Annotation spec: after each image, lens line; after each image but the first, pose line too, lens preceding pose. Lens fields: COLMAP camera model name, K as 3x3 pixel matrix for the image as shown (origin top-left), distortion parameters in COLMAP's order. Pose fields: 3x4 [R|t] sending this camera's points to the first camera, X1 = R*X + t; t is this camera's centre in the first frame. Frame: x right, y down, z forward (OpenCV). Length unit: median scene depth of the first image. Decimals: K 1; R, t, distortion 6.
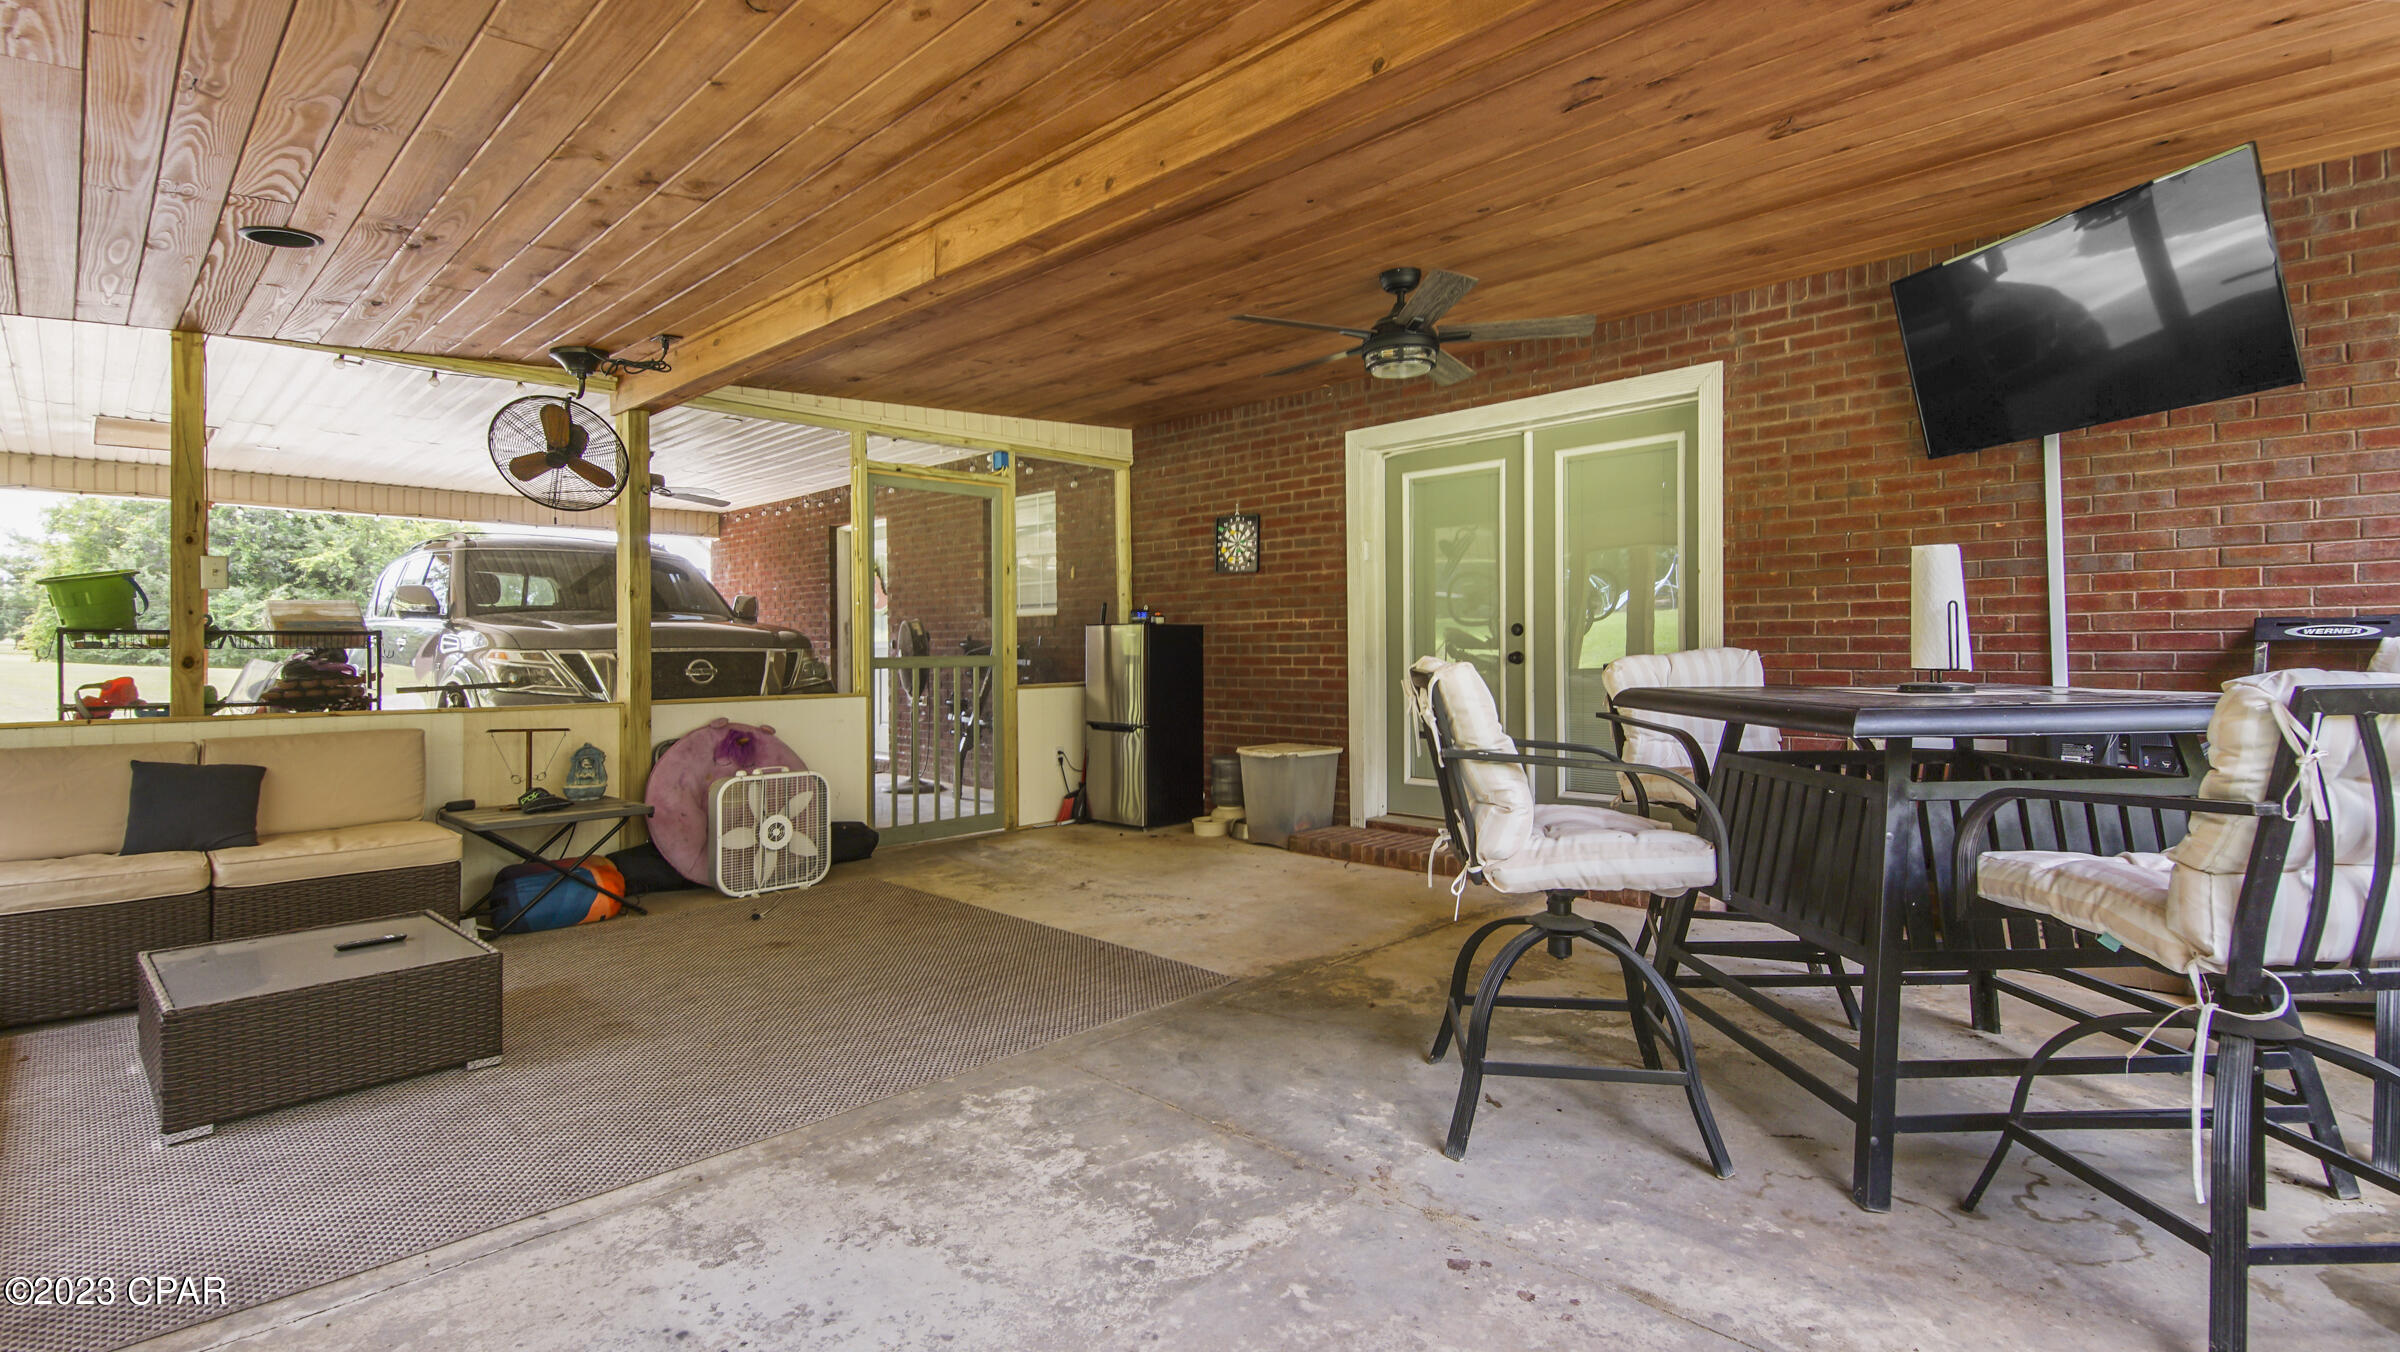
lens RADIAL K [[1102.0, 0, 1199.3], [0, 1102.0, 669.6], [0, 0, 1]] dist [-0.001280, -0.000392]
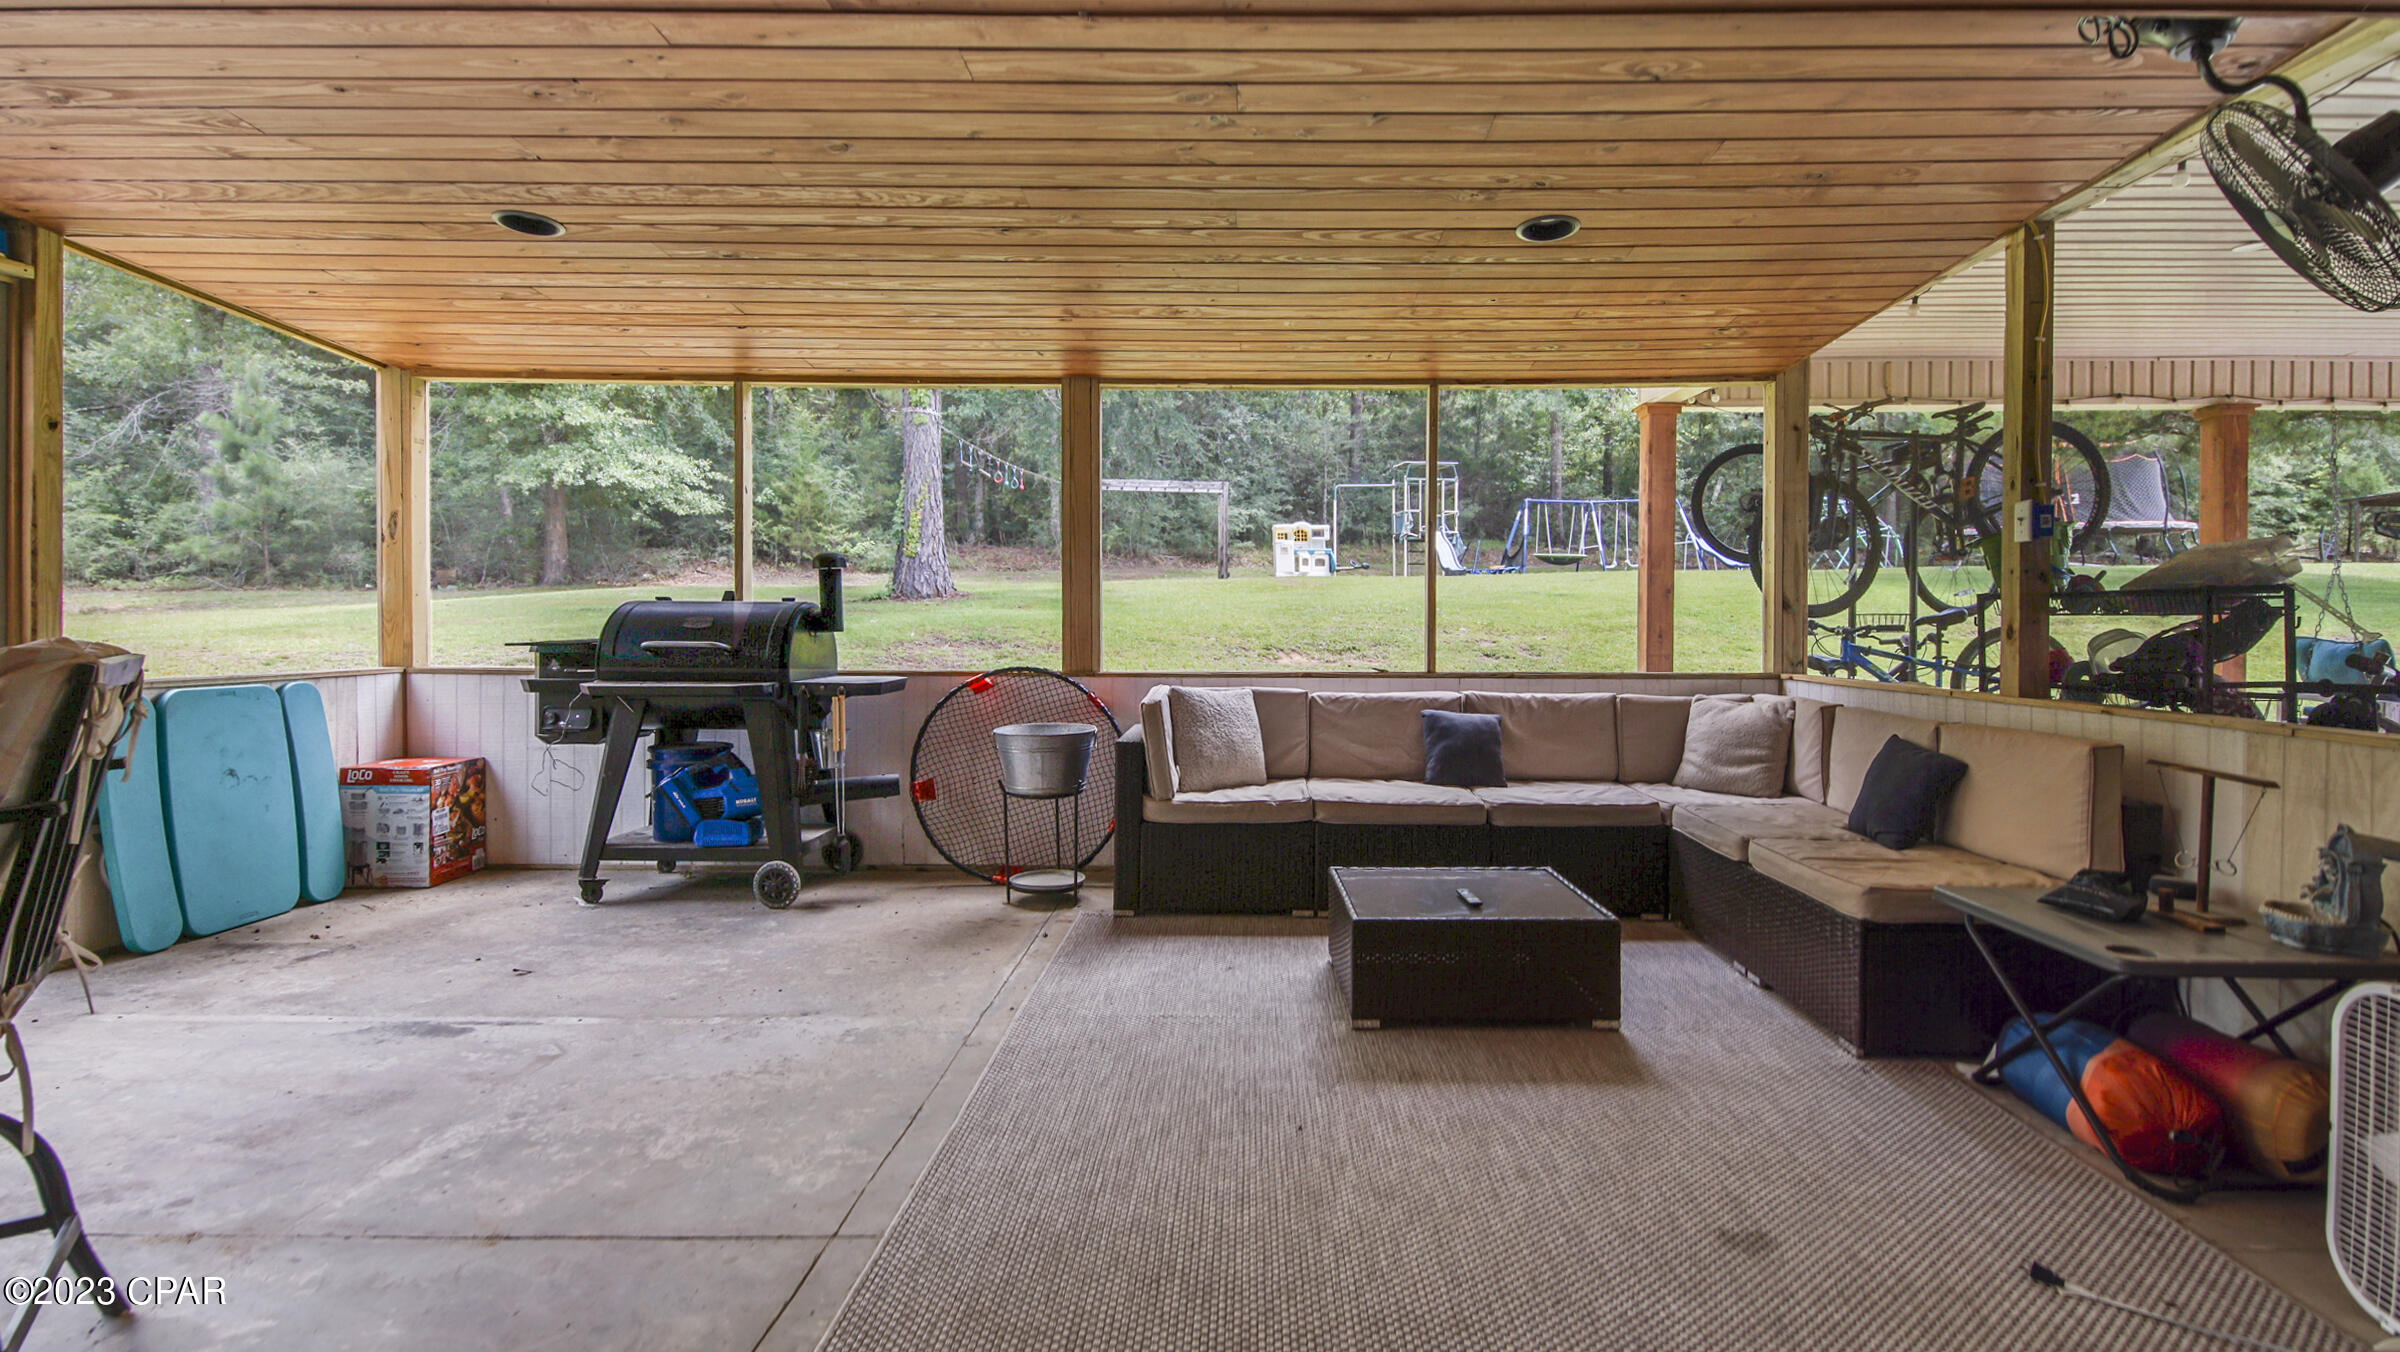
lens RADIAL K [[1102.0, 0, 1208.0], [0, 1102.0, 661.9], [0, 0, 1]] dist [-0.001280, -0.000392]
pose [[-0.733324, 0.022916, -0.679493, 0.182545], [0.007595, 0.999646, 0.025516, -0.004832], [0.679837, 0.013551, -0.733238, 2.064125]]
